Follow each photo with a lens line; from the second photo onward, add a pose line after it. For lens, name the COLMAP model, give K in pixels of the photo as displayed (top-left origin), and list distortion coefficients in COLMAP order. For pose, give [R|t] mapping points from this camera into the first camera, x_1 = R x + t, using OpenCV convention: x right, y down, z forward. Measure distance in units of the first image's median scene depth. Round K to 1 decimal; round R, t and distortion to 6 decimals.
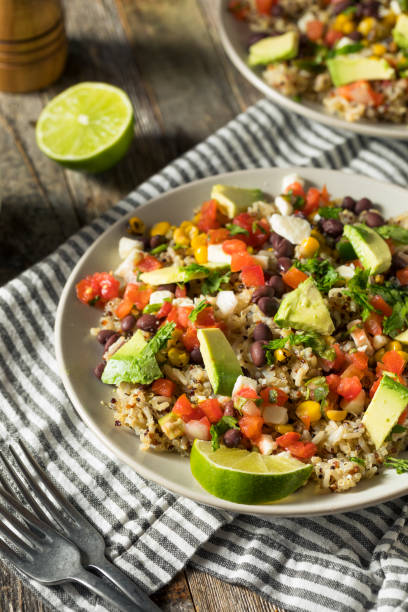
lens RADIAL K [[1916.4, 0, 204.7], [0, 1916.4, 297.5], [0, 0, 1]] dist [-0.026154, 0.042858]
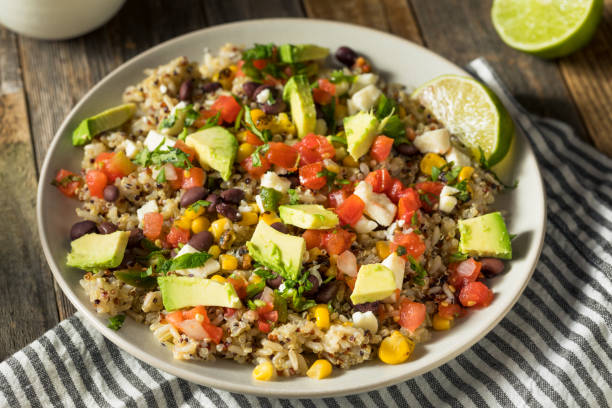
lens RADIAL K [[1916.4, 0, 306.0], [0, 1916.4, 204.0], [0, 0, 1]] dist [-0.026154, 0.042858]
pose [[0.997444, 0.071132, 0.006693, 0.135242], [-0.071175, 0.997443, 0.006370, -0.187993], [-0.006222, -0.006831, 0.999957, 0.258923]]
